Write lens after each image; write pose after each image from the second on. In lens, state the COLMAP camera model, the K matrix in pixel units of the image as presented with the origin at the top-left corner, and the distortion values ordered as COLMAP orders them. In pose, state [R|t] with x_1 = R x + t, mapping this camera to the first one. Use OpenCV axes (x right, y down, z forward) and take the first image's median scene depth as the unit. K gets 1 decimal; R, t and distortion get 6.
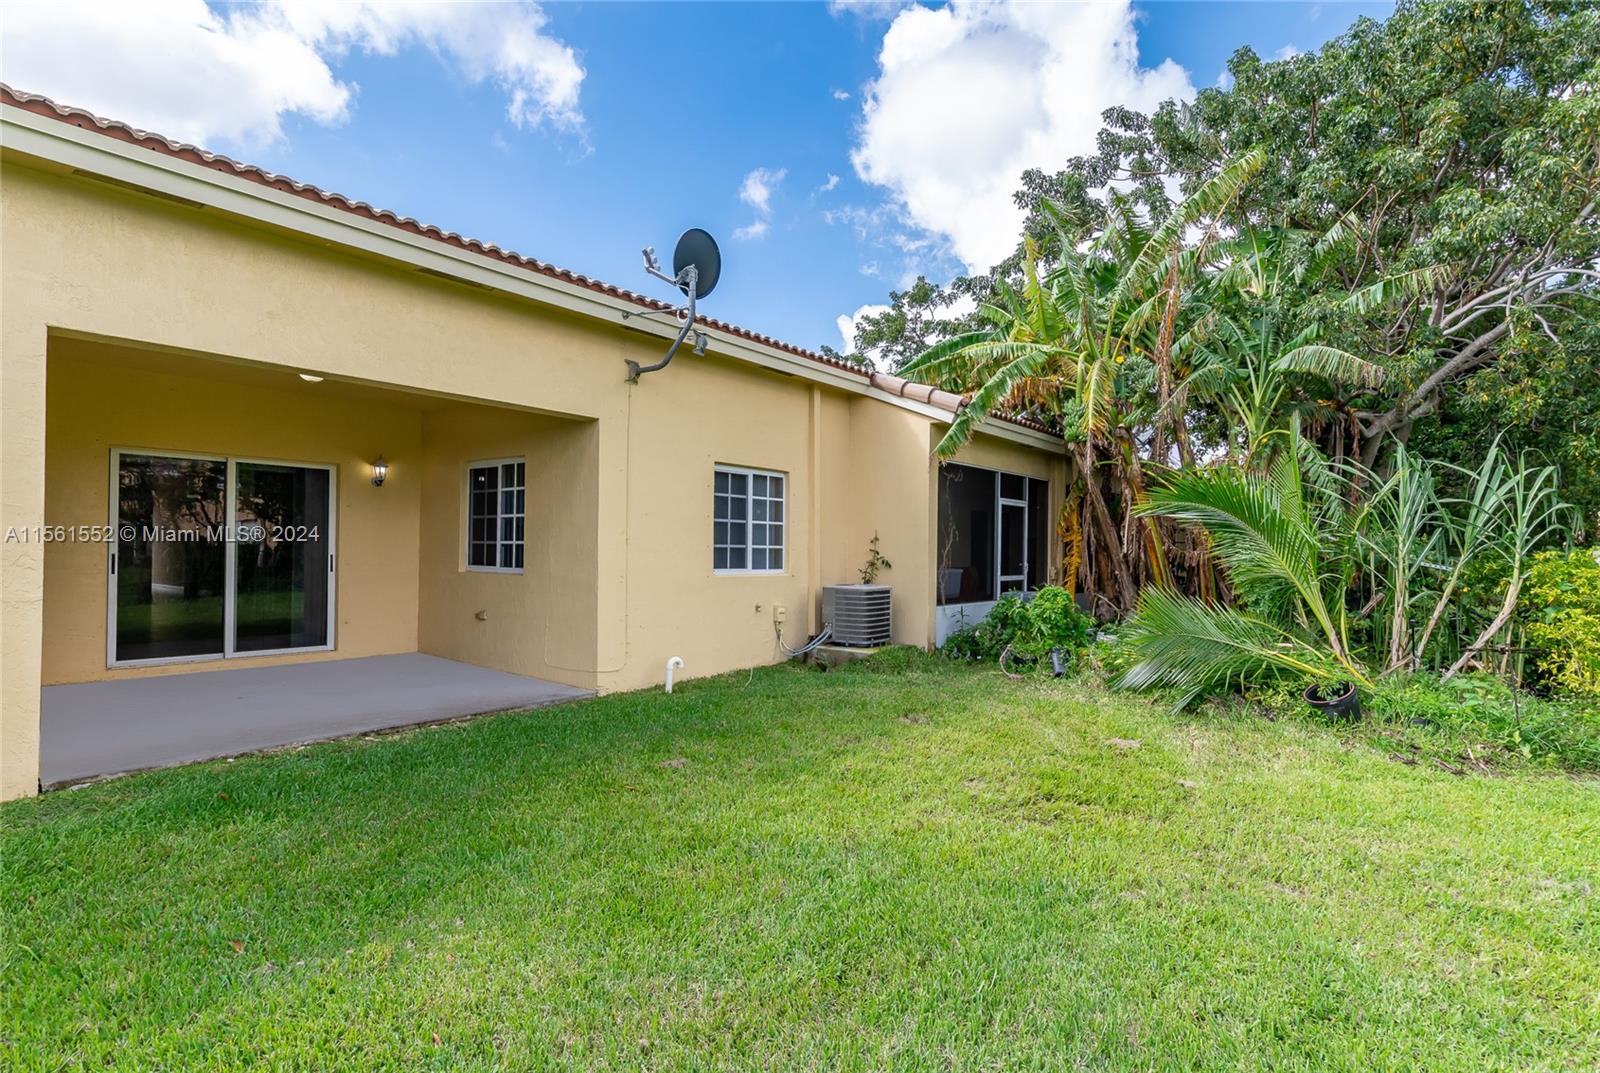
lens RADIAL K [[737.3, 0, 800.0], [0, 737.3, 536.5], [0, 0, 1]] dist [0.002764, 0.000689]
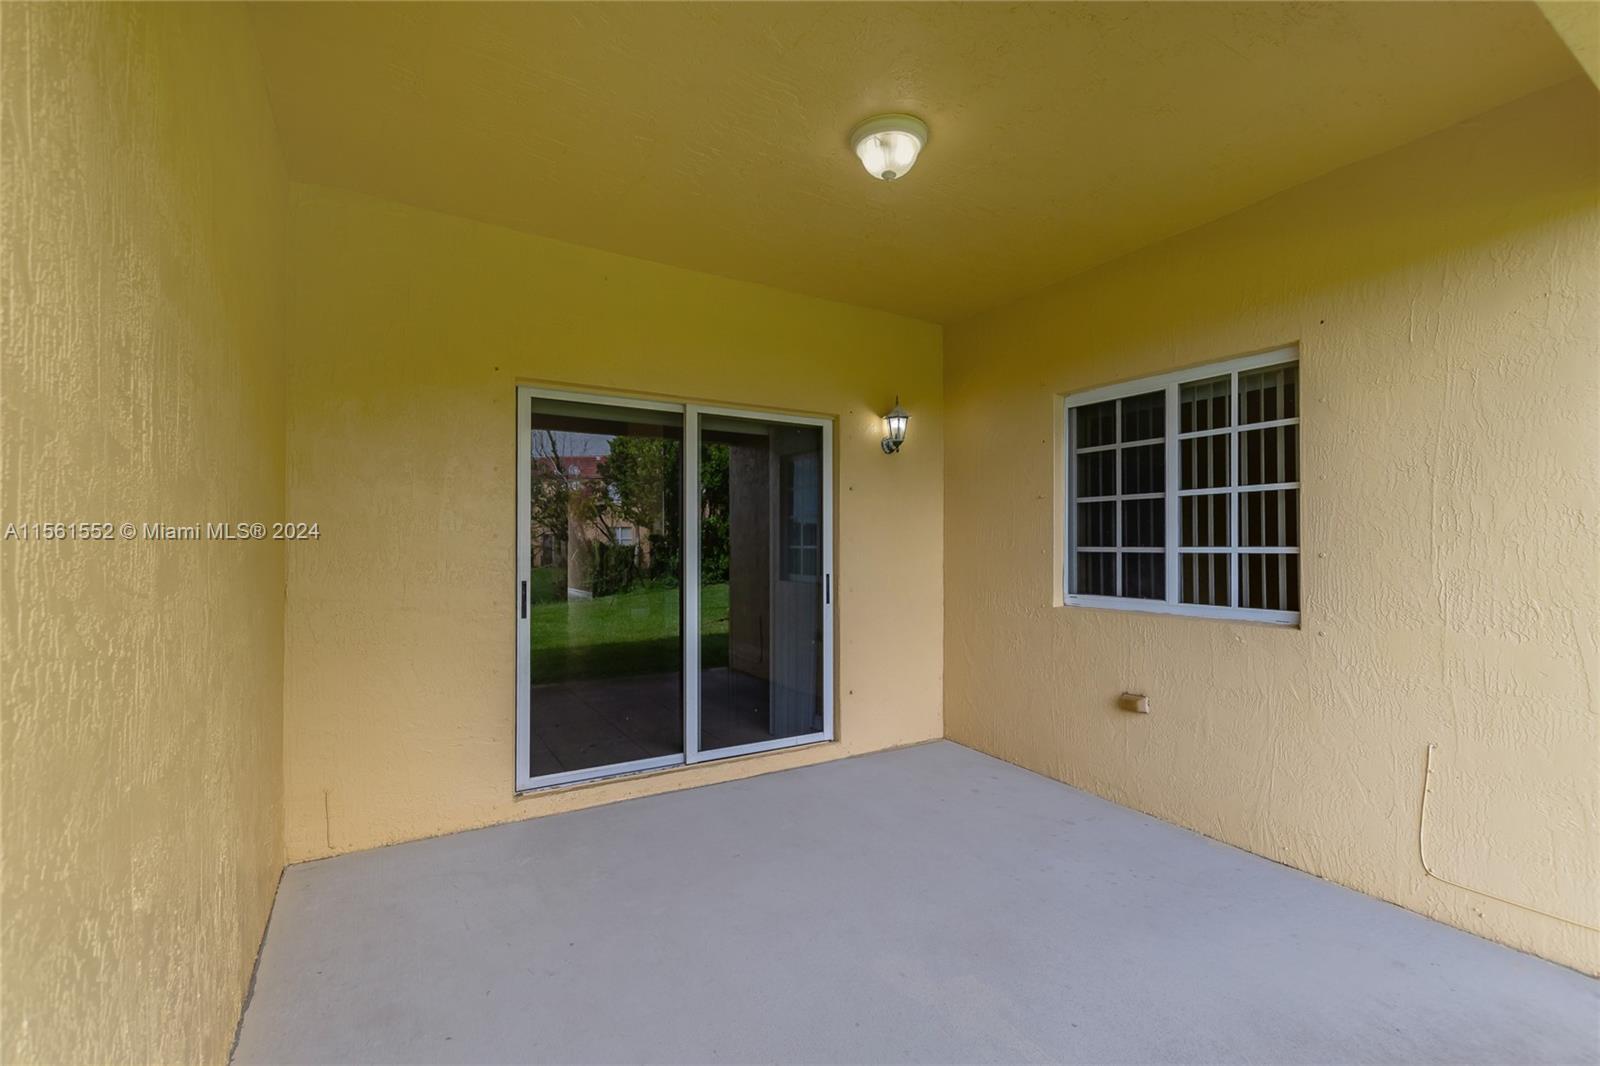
lens RADIAL K [[688.2, 0, 806.9], [0, 688.2, 529.4], [0, 0, 1]] dist [0.001255, -0.000398]
pose [[0.927241, -0.016631, -0.374097, -0.445635], [0.010610, 0.999779, -0.018149, -0.000435], [0.374316, 0.012859, 0.927212, 0.494781]]
